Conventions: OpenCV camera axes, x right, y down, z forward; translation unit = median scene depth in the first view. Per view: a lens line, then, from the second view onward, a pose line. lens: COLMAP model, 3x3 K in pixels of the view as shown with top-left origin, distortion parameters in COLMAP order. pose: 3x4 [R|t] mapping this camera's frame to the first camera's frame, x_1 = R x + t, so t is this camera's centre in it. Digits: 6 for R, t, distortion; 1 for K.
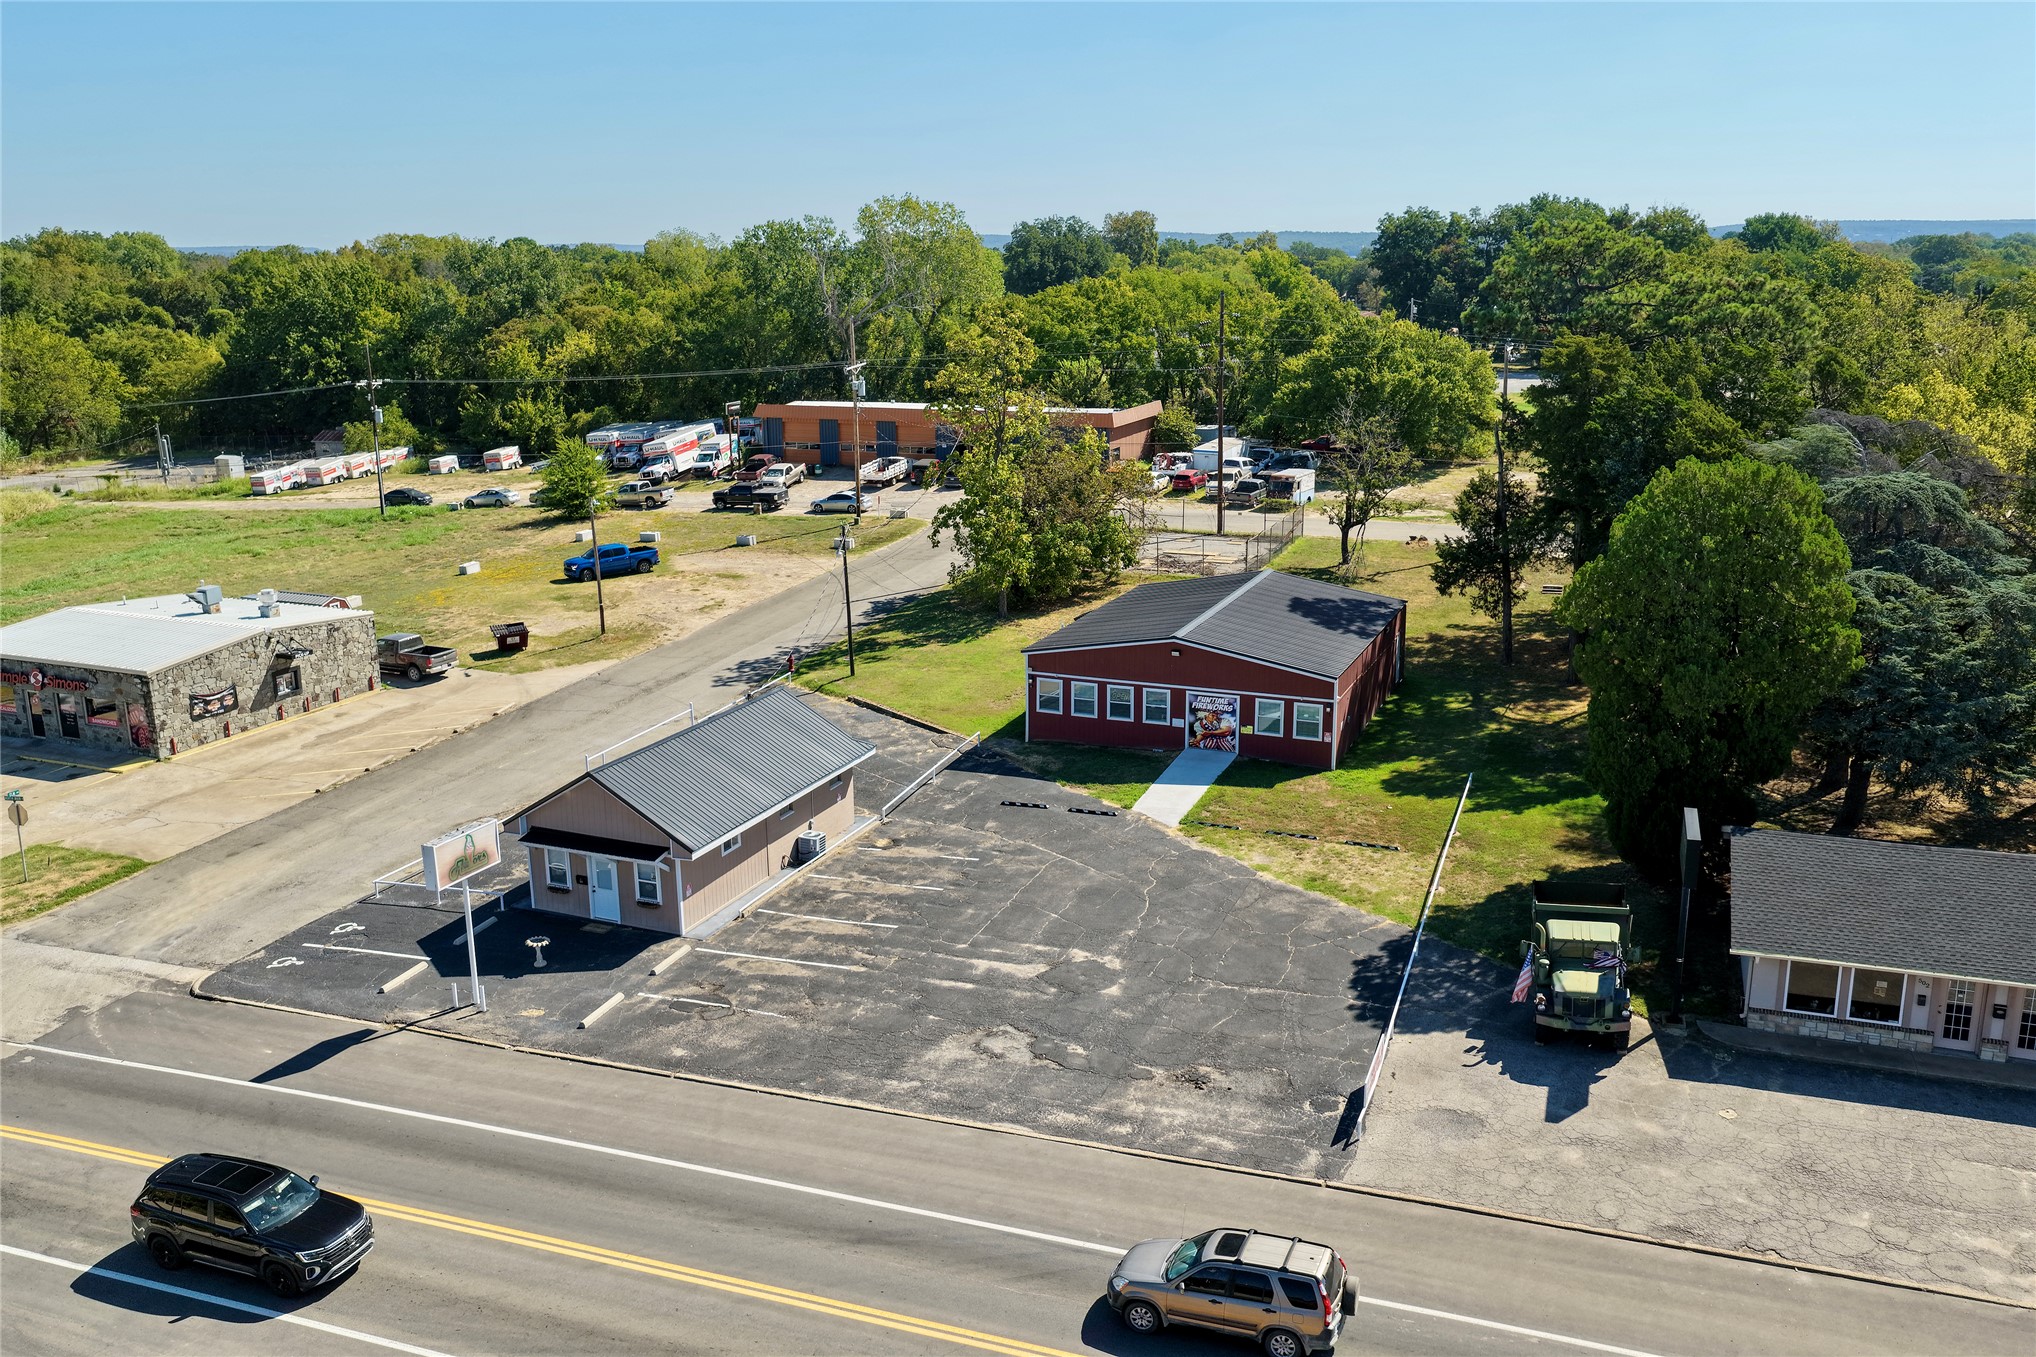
lens RADIAL K [[1686.3, 0, 1022.4], [0, 1686.3, 672.2], [0, 0, 1]] dist [-0.015420, 0.042709]
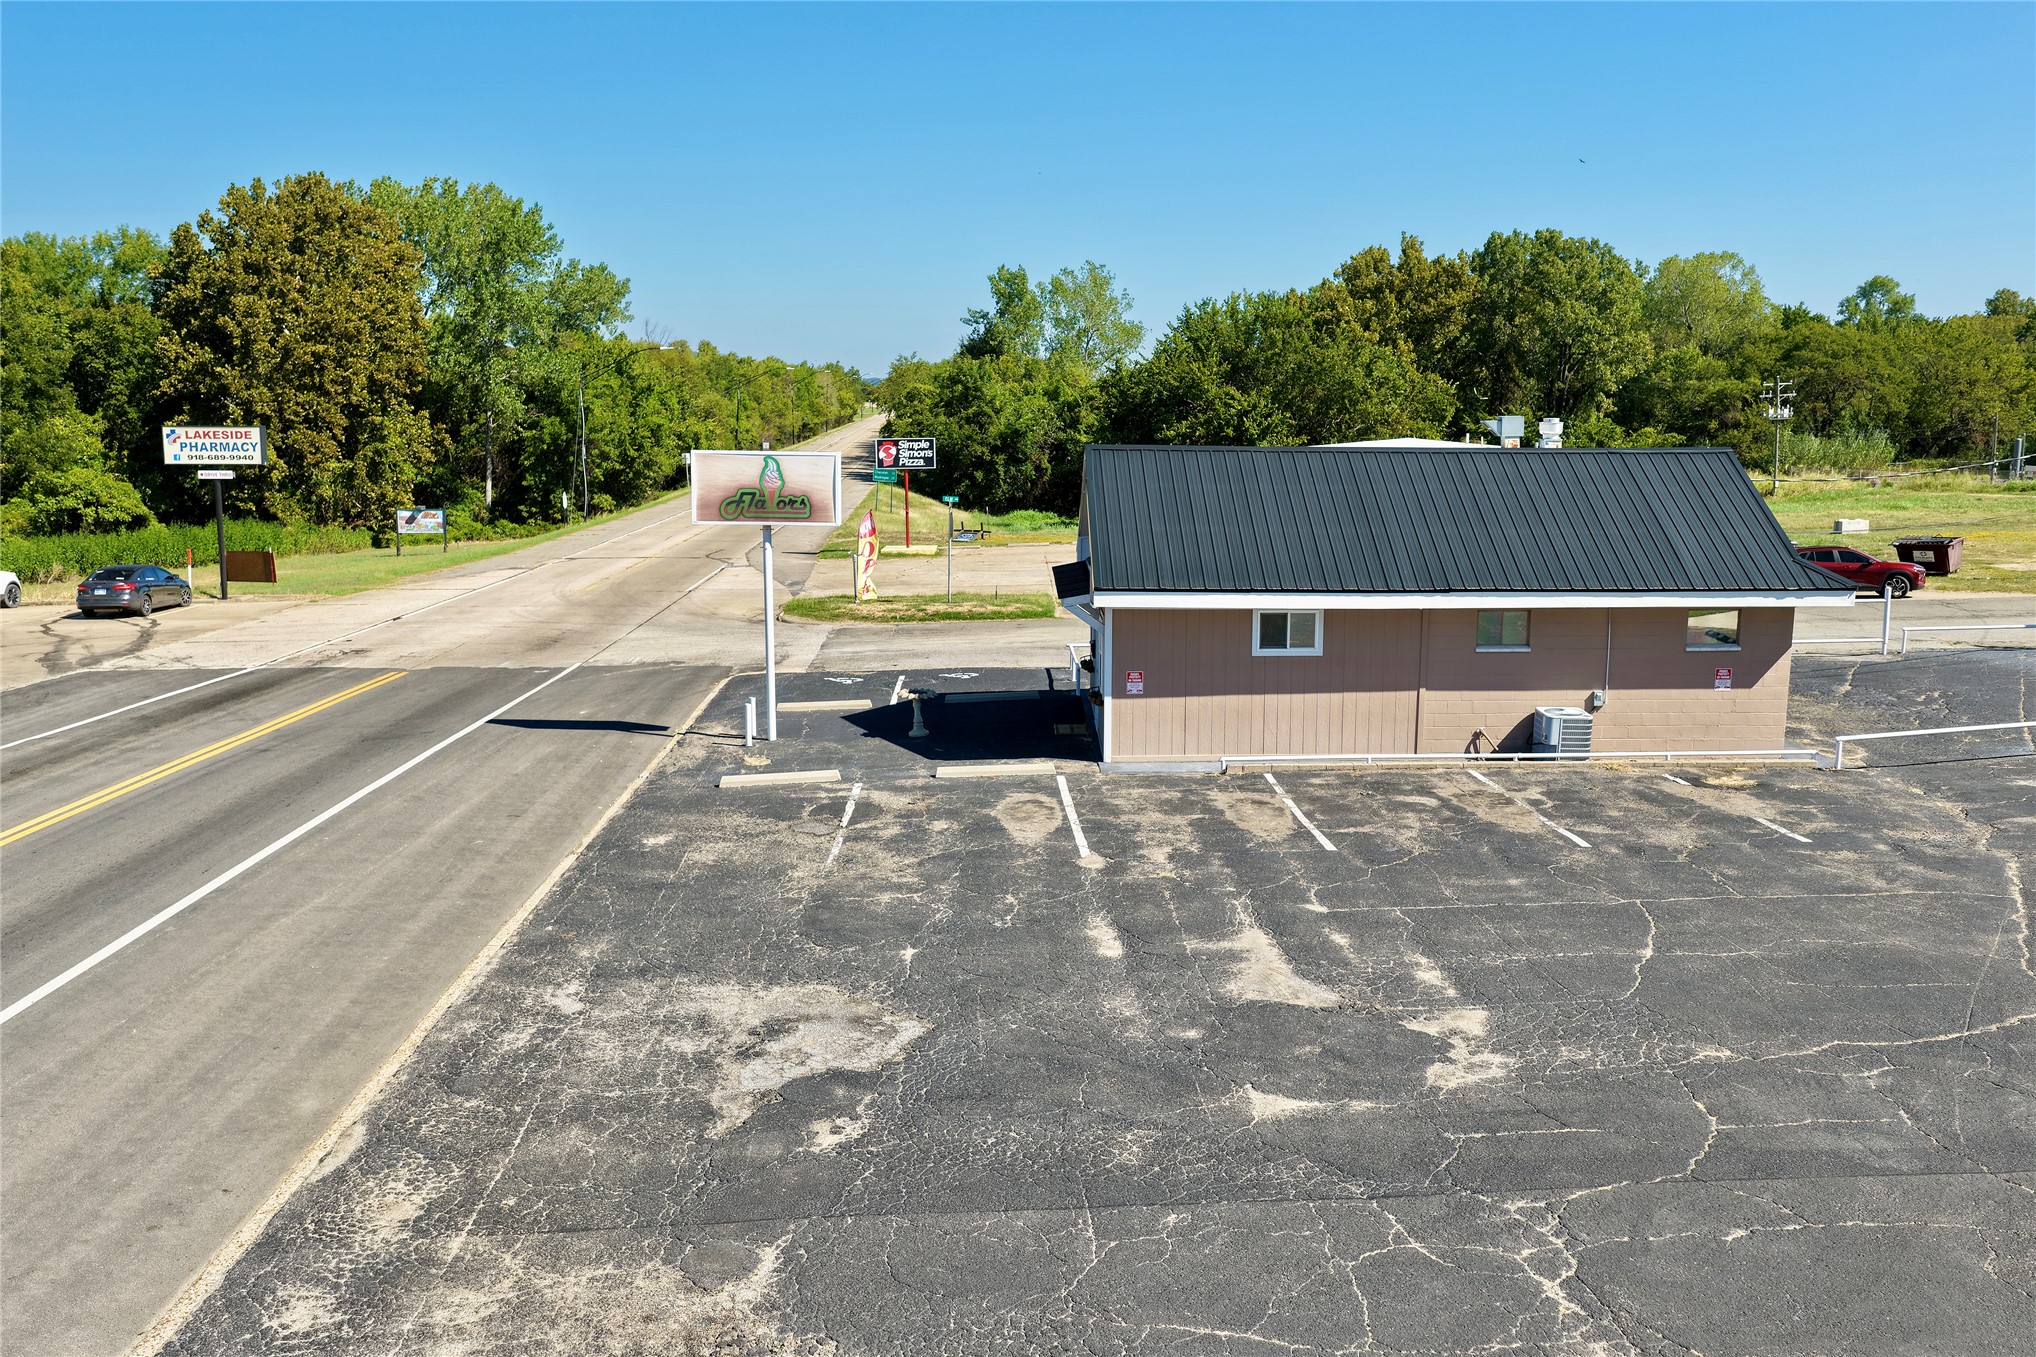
lens RADIAL K [[1686.4, 0, 1024.2], [0, 1686.4, 681.6], [0, 0, 1]] dist [-0.005336, 0.010422]
pose [[0.400383, 0.168073, -0.900803, 0.214015], [-0.228994, 0.970197, 0.079239, 0.079182], [0.887274, 0.174553, 0.426938, 0.619994]]
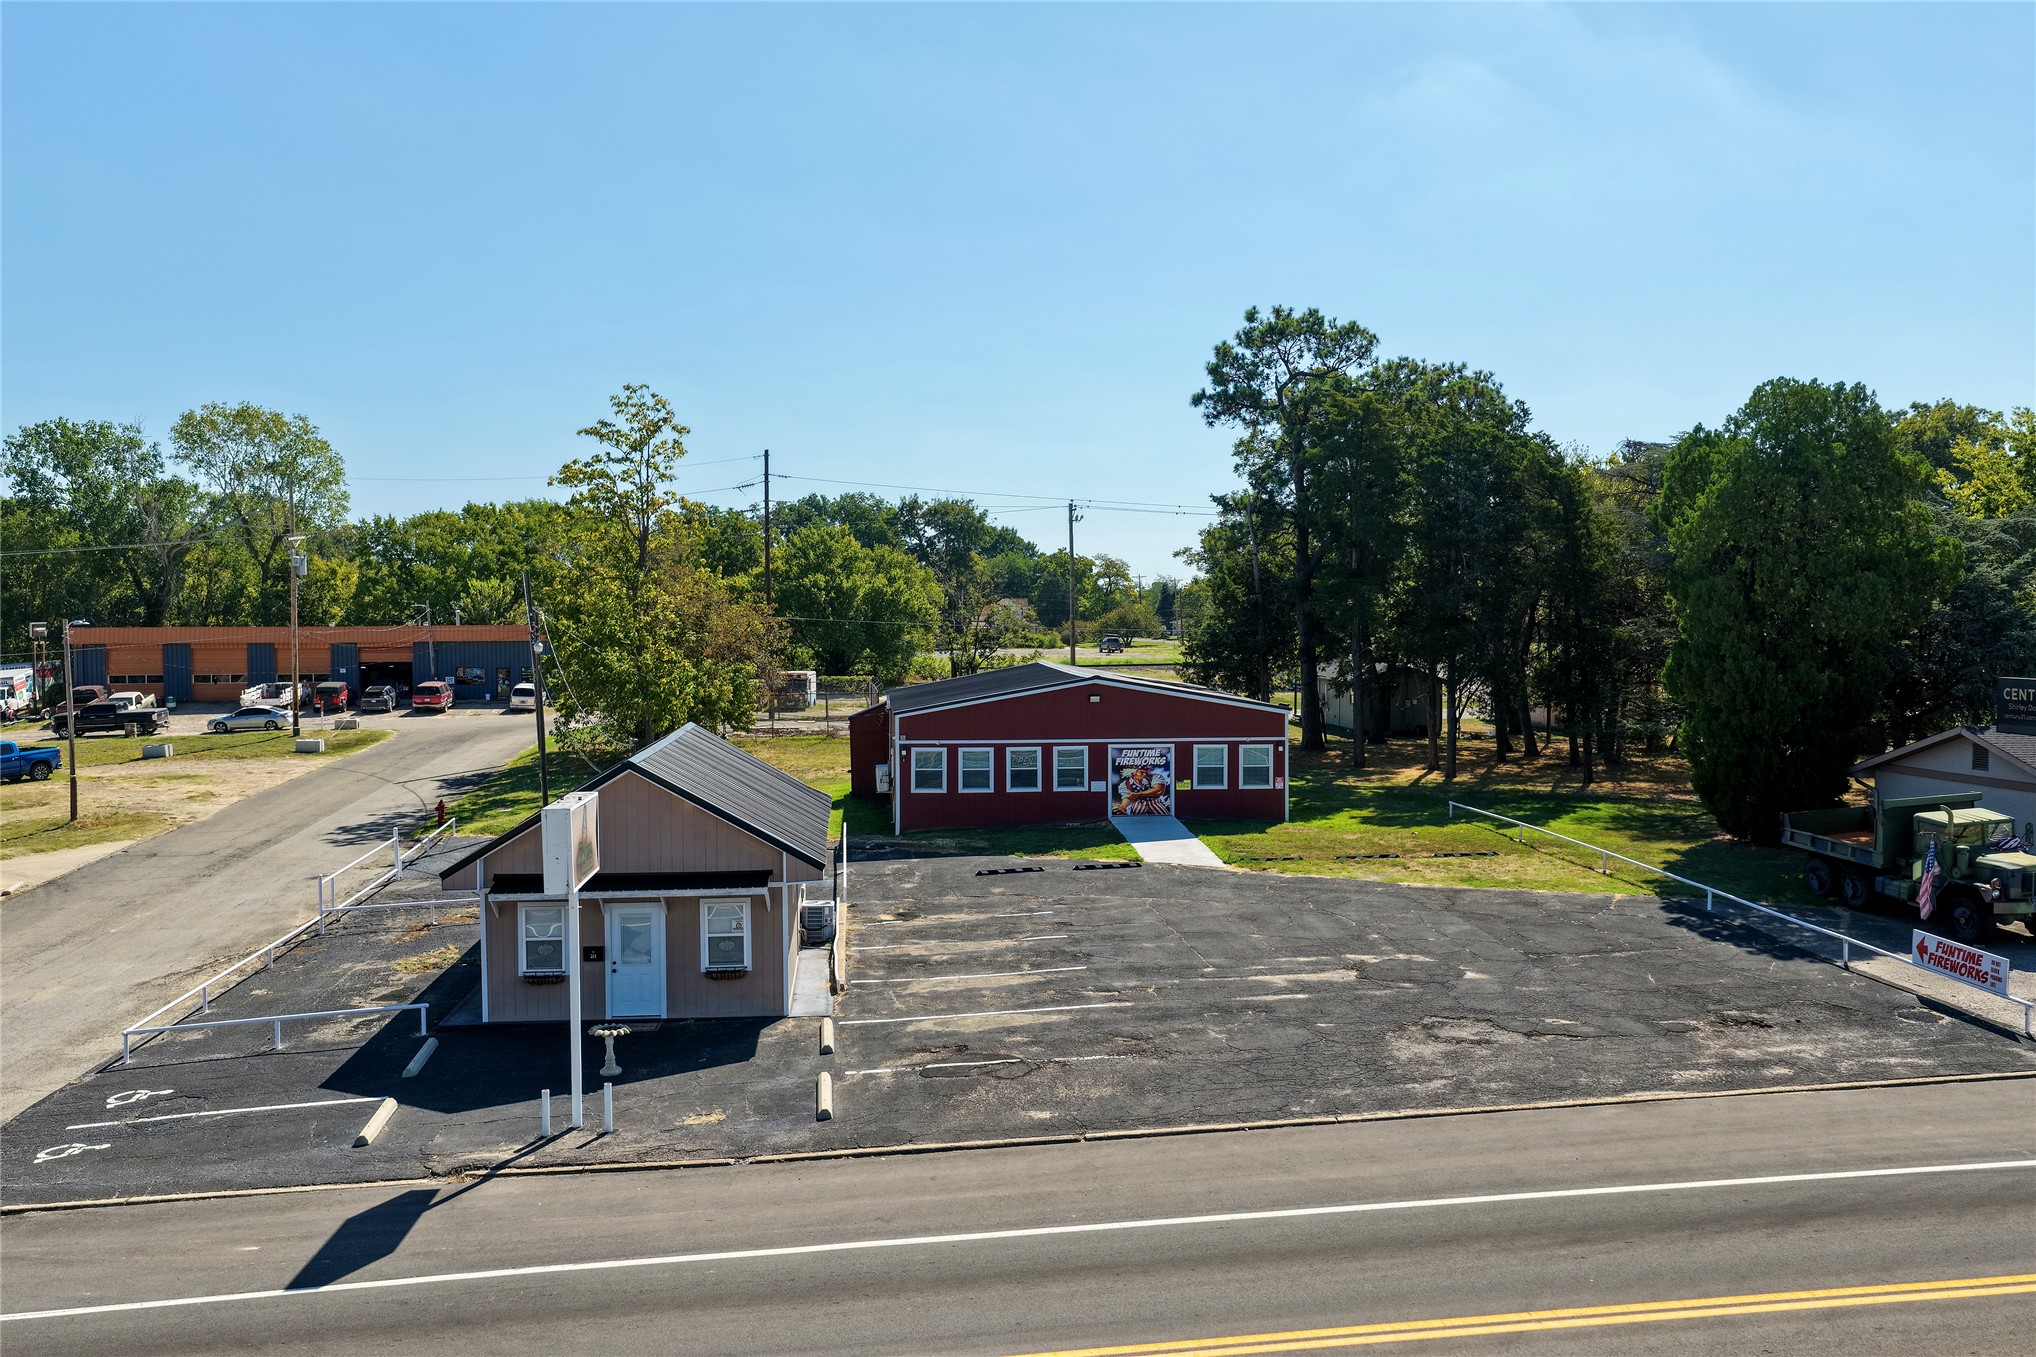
lens RADIAL K [[1686.3, 0, 1022.4], [0, 1686.3, 672.2], [0, 0, 1]] dist [-0.015420, 0.042709]
pose [[0.878537, -0.012143, 0.477519, -0.350074], [0.112790, 0.976682, -0.182674, 0.128814], [-0.464166, 0.214346, 0.859422, 0.325926]]
